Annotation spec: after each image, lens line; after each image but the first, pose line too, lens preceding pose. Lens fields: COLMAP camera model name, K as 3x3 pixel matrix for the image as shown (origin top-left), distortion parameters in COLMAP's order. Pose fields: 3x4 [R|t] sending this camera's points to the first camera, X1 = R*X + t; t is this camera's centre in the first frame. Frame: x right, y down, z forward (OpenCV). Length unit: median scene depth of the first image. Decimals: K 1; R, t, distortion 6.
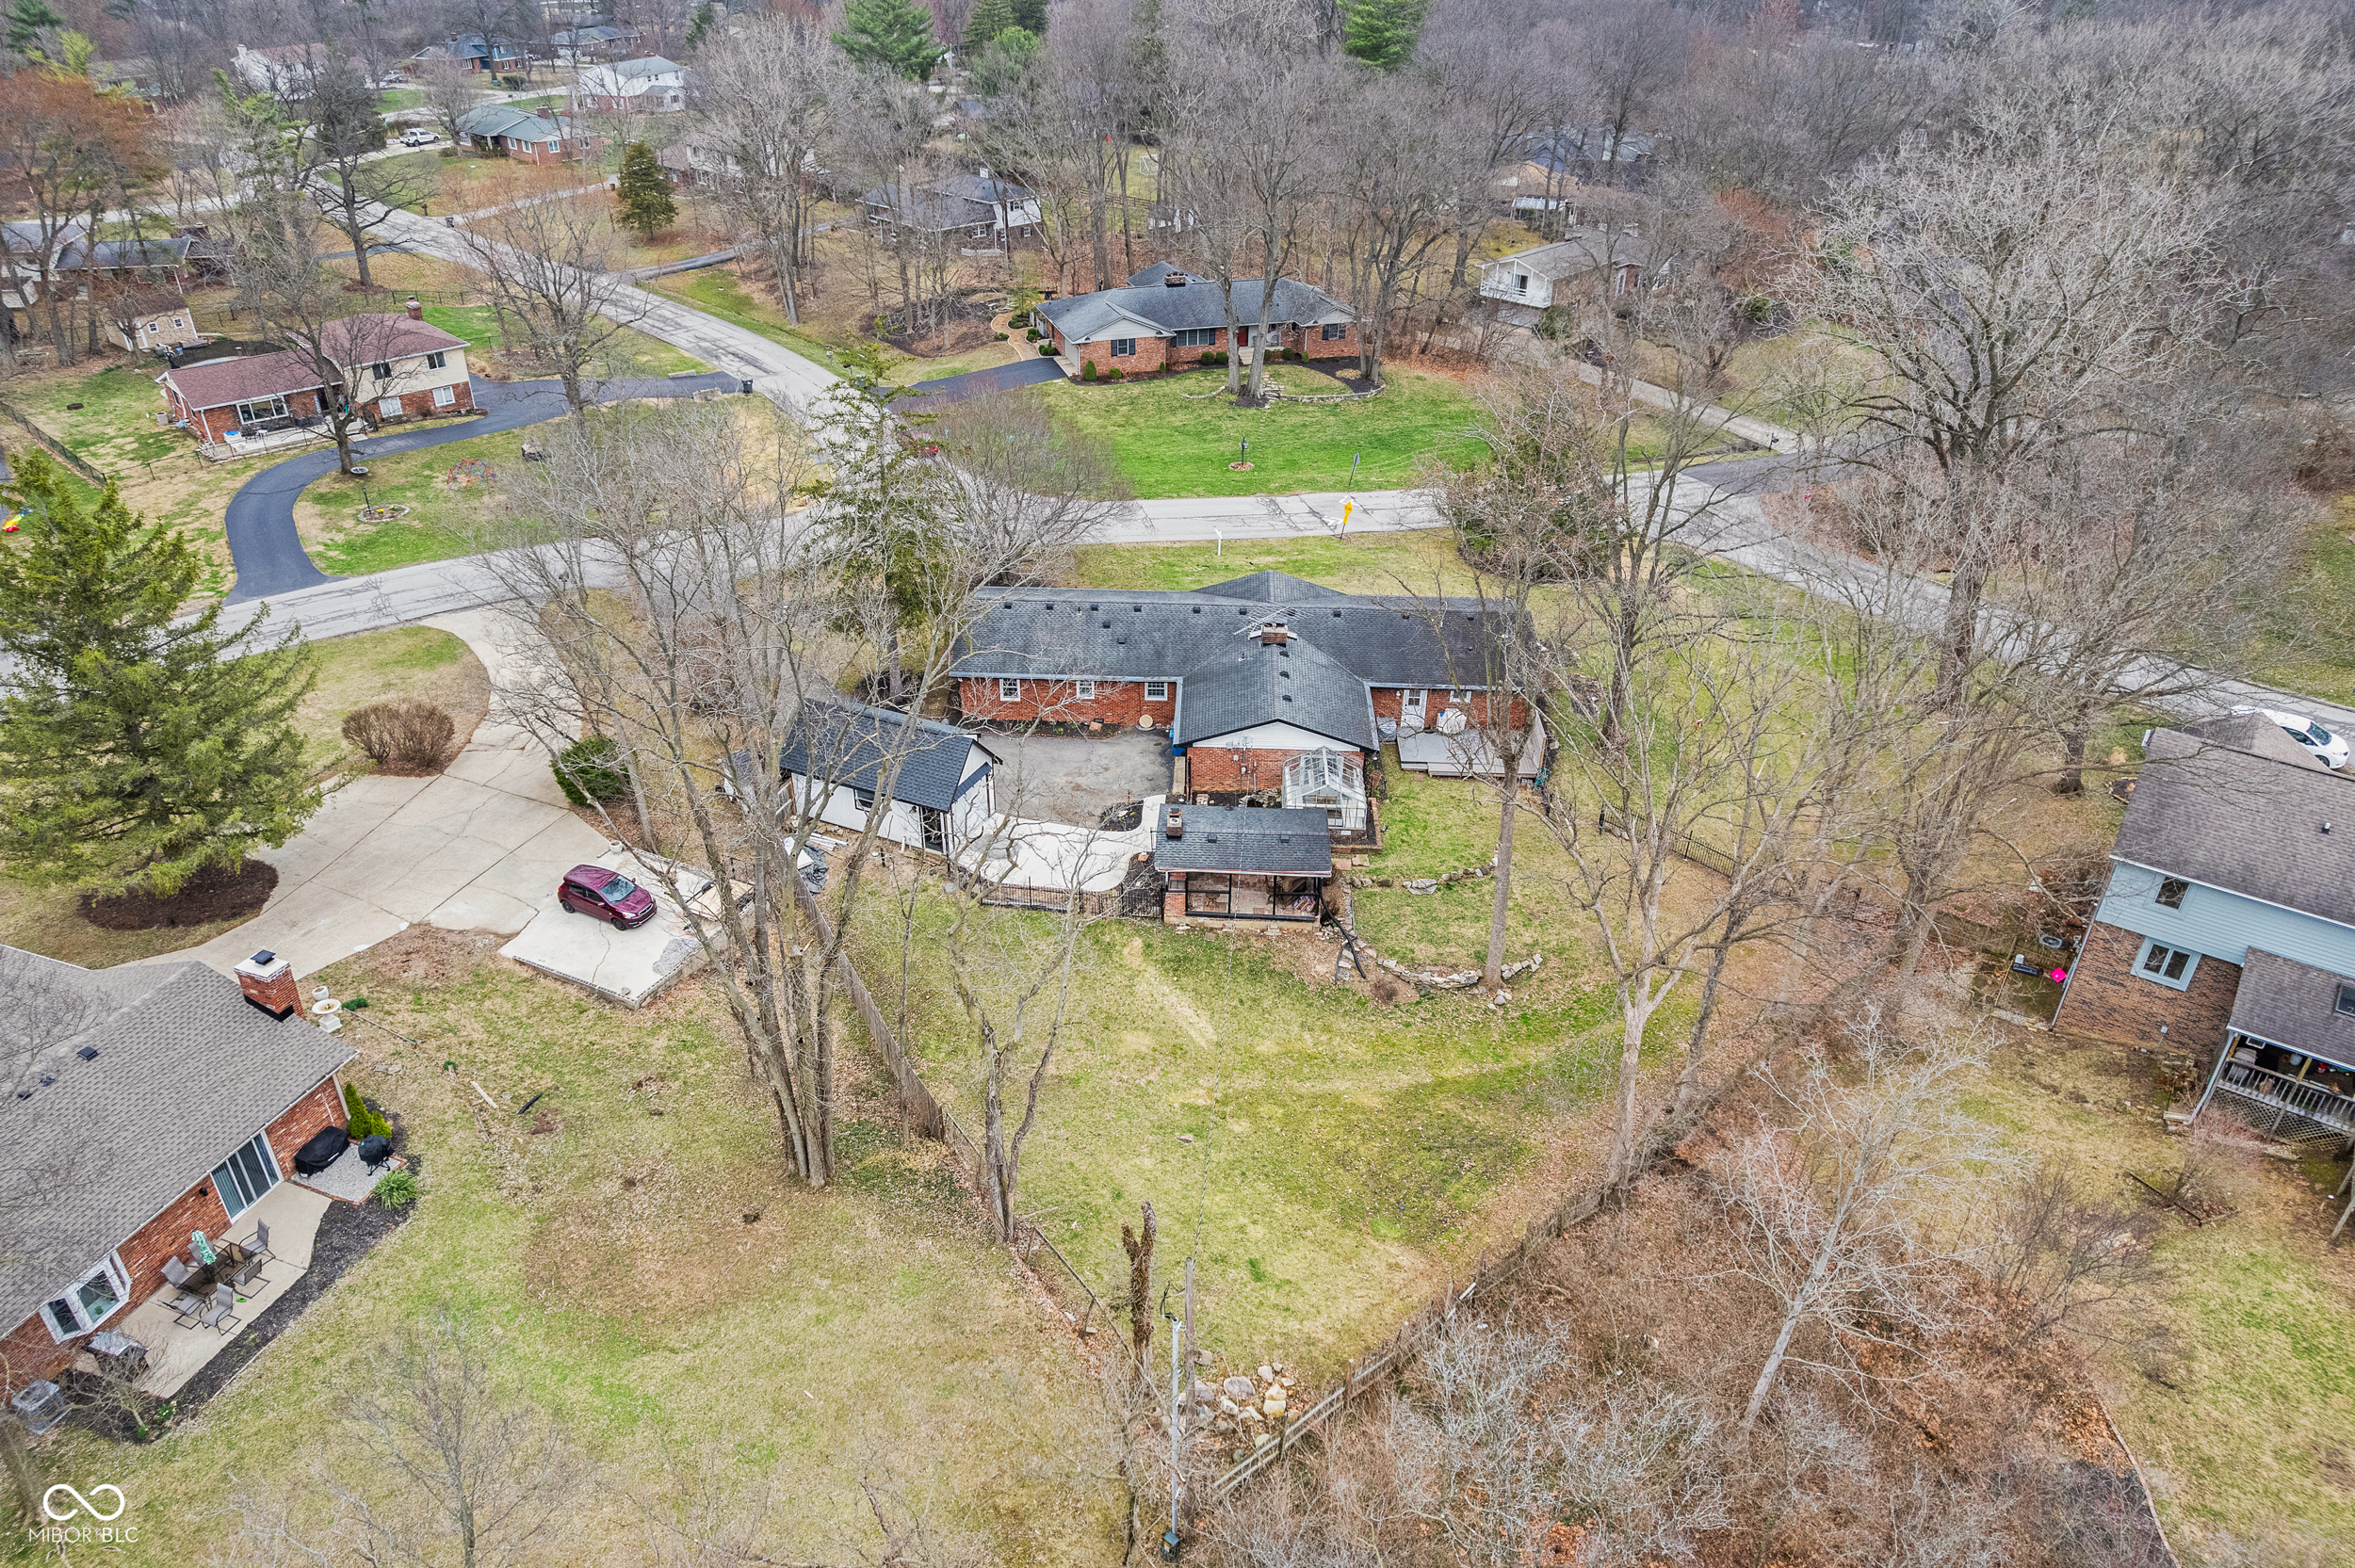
lens RADIAL K [[1541.8, 0, 1177.5], [0, 1541.8, 784.0], [0, 0, 1]] dist [-0.066139, 0.036189]
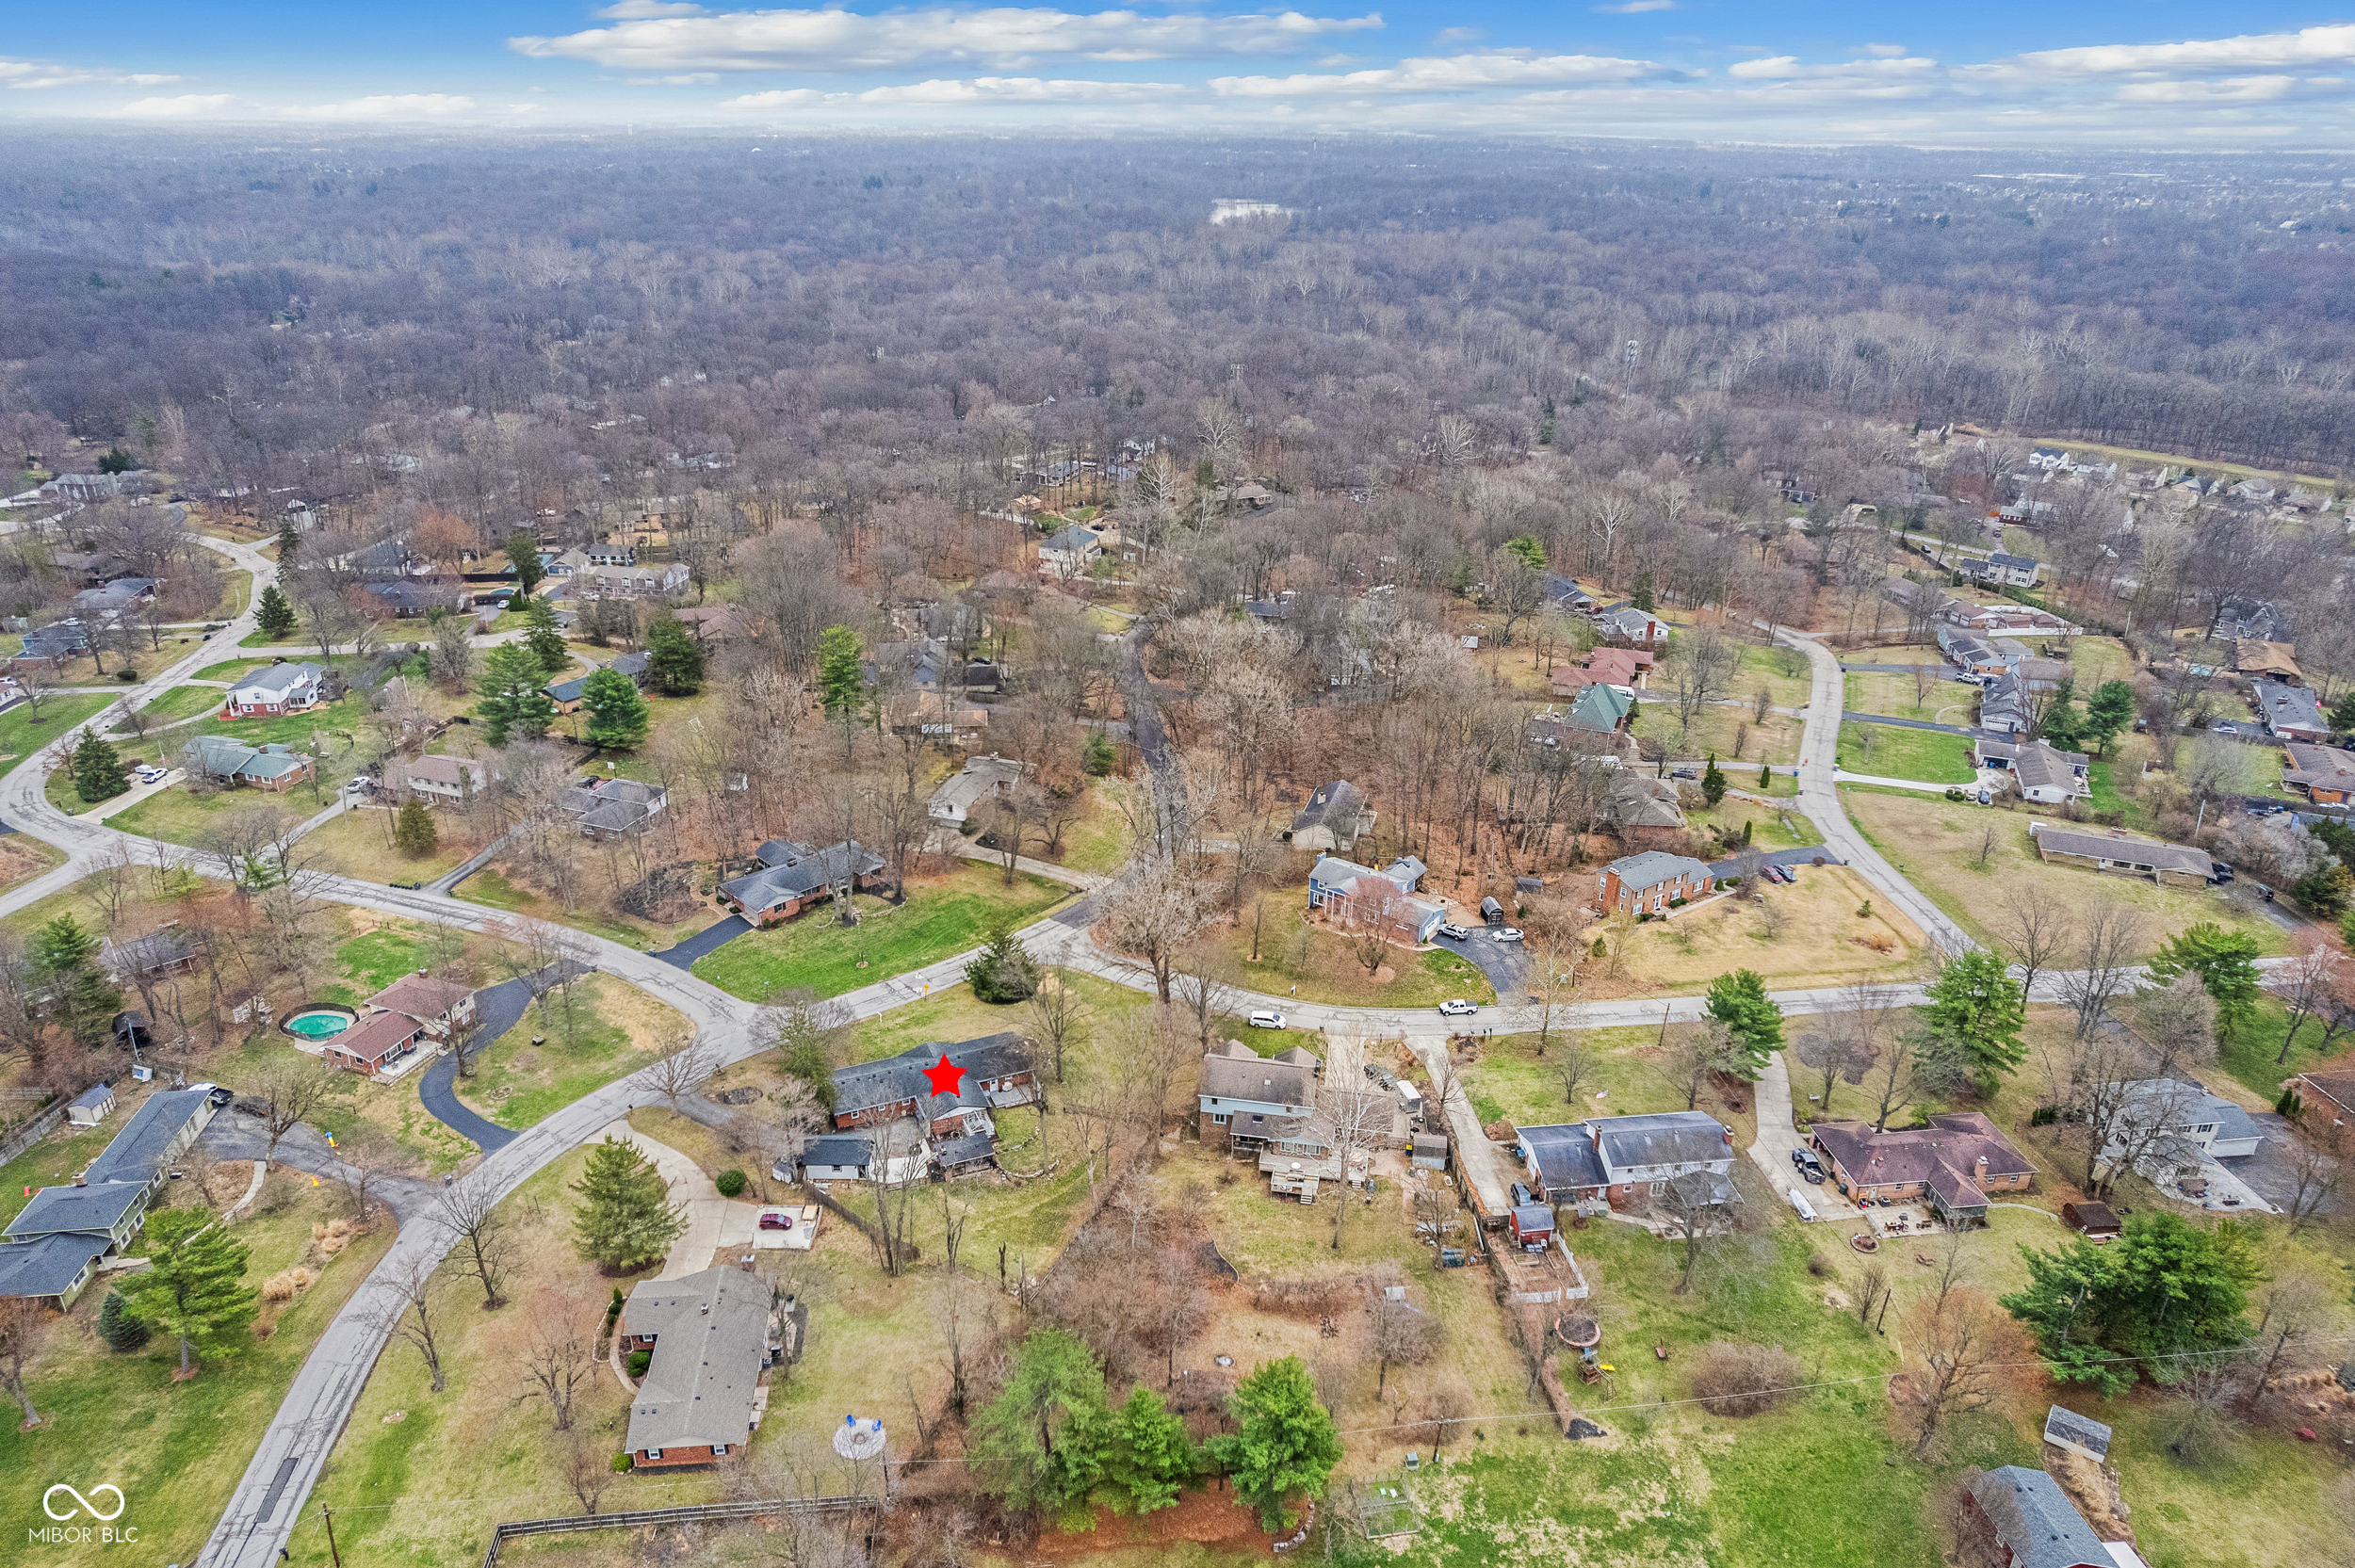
lens RADIAL K [[1541.8, 0, 1177.5], [0, 1541.8, 784.0], [0, 0, 1]] dist [-0.066139, 0.036189]
pose [[0.901815, -0.177187, 0.394124, -0.574732], [0.220933, 0.972906, -0.068137, -0.327220], [-0.371372, 0.148522, 0.916528, -1.864674]]
